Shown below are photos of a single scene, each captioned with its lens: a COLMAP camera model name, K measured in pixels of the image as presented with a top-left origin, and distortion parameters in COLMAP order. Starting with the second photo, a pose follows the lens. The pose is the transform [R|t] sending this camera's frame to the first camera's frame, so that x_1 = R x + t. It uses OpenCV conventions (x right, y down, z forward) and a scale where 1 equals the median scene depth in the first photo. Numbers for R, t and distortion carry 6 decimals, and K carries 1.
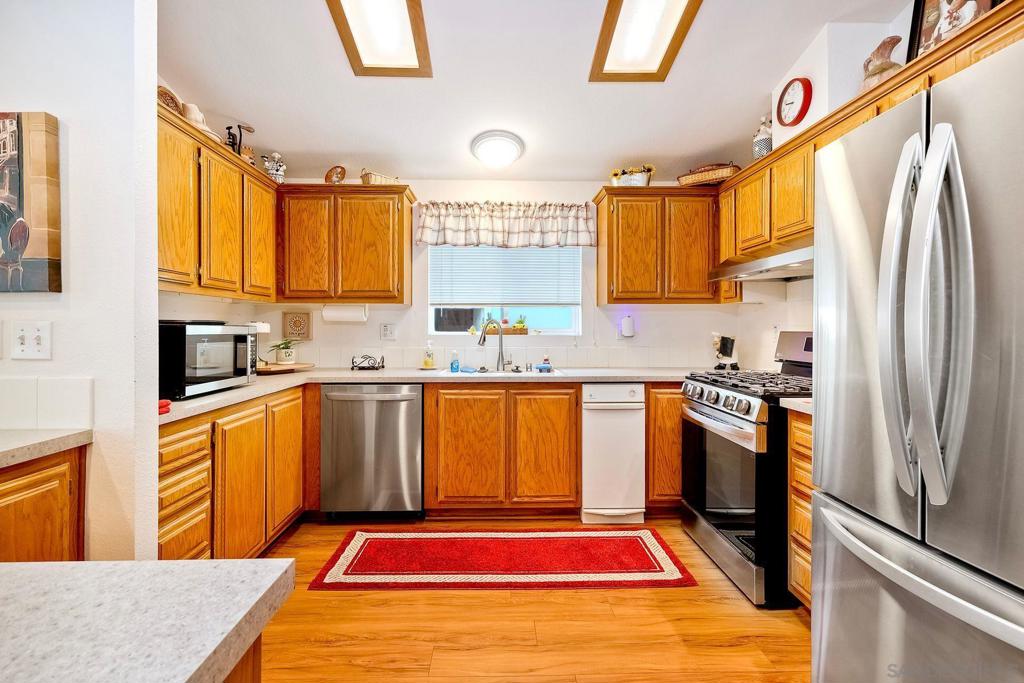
lens RADIAL K [[455.9, 0, 509.1], [0, 455.9, 331.6], [0, 0, 1]] dist [-0.000306, -0.000252]
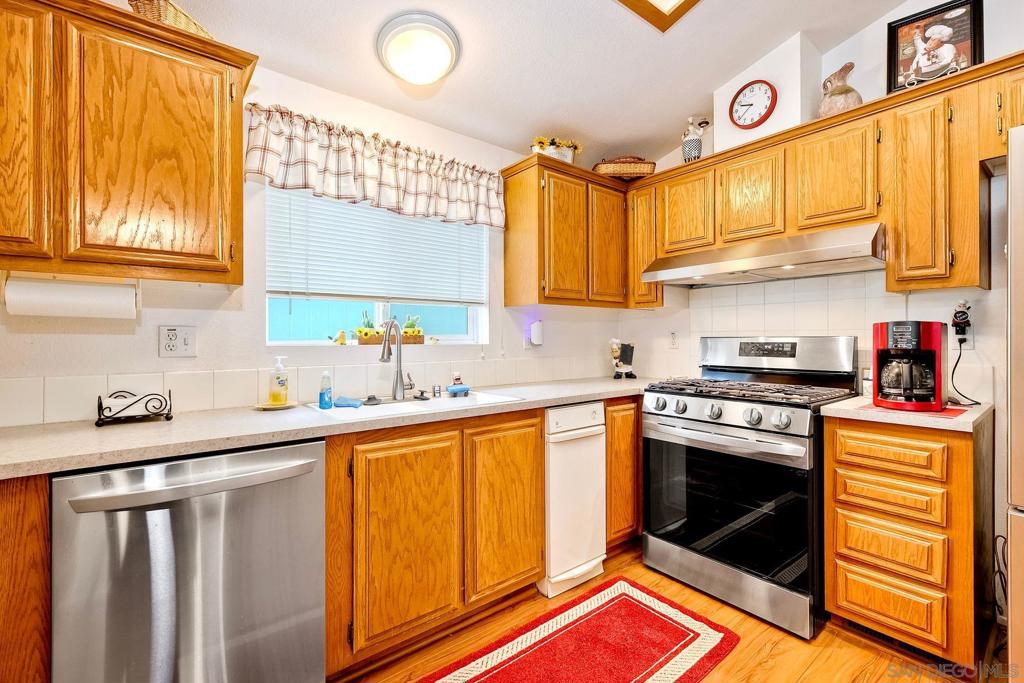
lens RADIAL K [[449.3, 0, 512.0], [0, 449.3, 341.5], [0, 0, 1]] dist [0.000280, -0.000201]
pose [[0.798908, -0.006389, 0.601420, -0.291616], [0.009367, 0.999954, -0.001820, 0.005673], [-0.601381, 0.007088, 0.798931, 0.411658]]
